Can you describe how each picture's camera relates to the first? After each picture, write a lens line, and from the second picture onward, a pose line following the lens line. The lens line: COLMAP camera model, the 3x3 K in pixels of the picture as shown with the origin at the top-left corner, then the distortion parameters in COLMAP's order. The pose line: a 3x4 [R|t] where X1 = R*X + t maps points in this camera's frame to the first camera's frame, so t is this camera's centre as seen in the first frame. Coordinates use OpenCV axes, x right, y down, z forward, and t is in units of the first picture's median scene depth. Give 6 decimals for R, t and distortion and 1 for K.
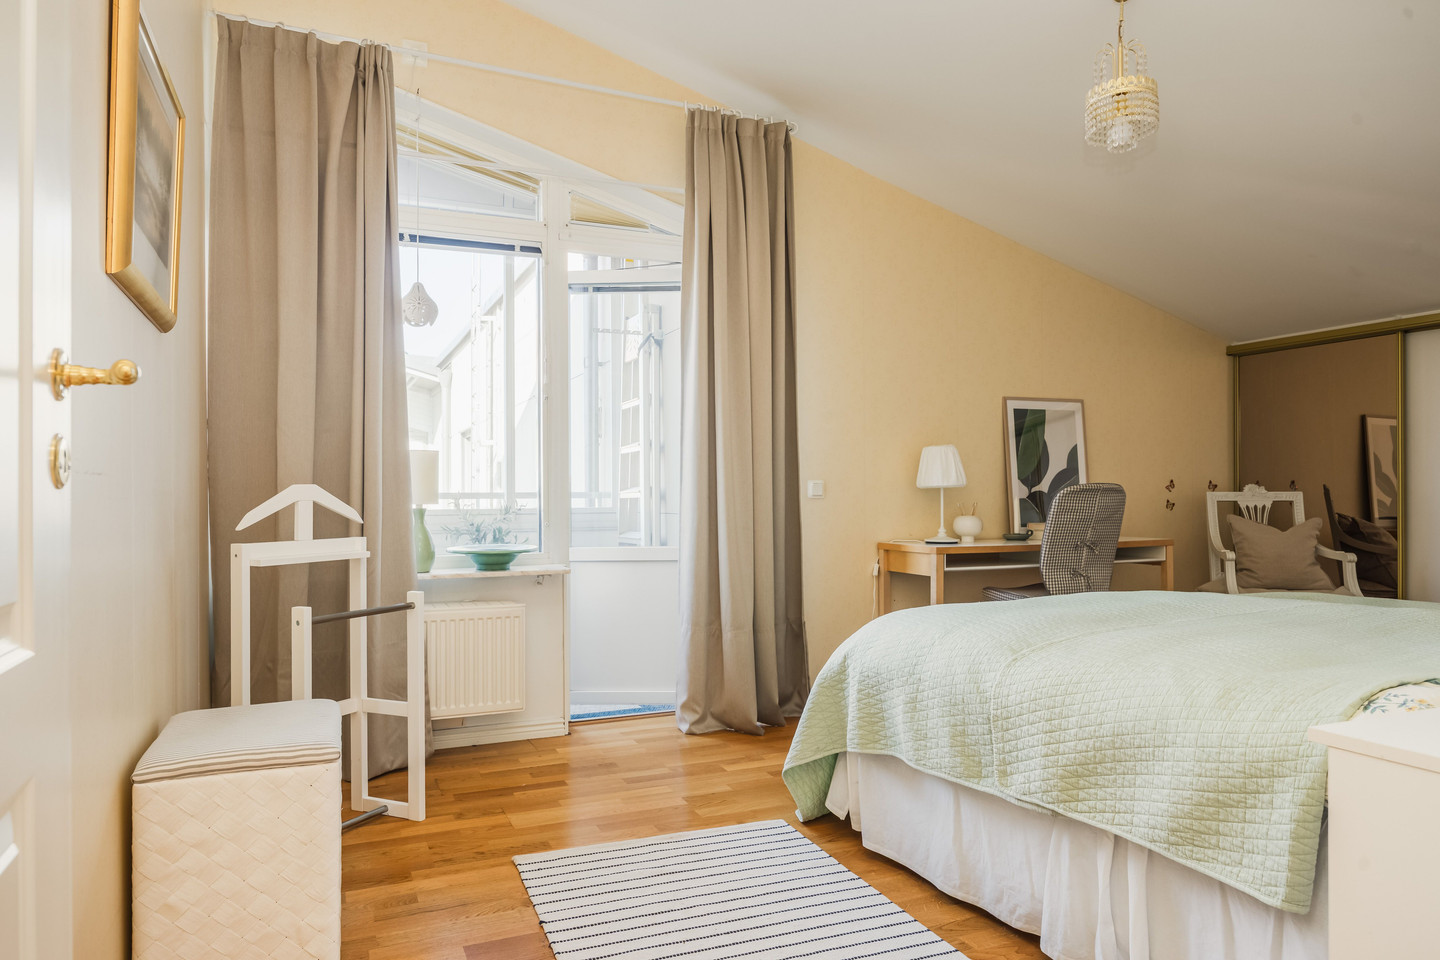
lens RADIAL K [[994.7, 0, 720.0], [0, 994.7, 480.0], [0, 0, 1]] dist [-0.001124, -0.000041]
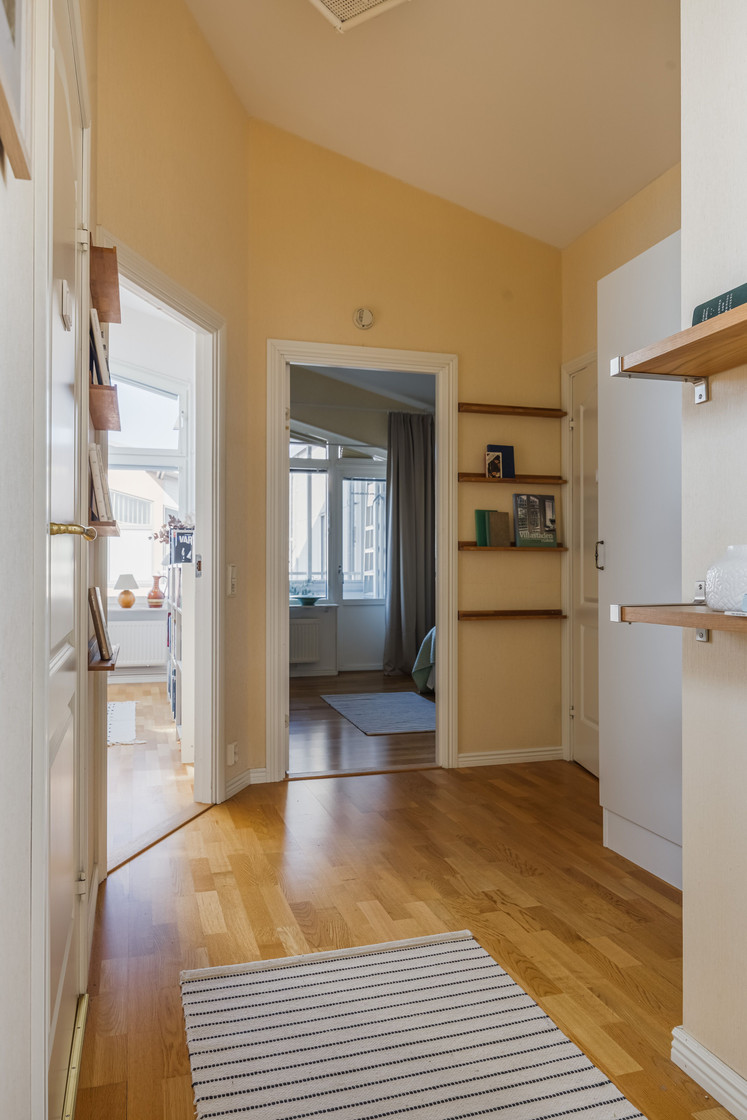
lens RADIAL K [[781.1, 0, 373.5], [0, 781.1, 560.0], [0, 0, 1]] dist [-0.000302, -0.000085]
pose [[0.994085, 0.003595, -0.108548, 0.090900], [-0.003280, 0.999990, 0.003079, -0.017908], [0.108558, -0.002704, 0.994086, -0.572971]]
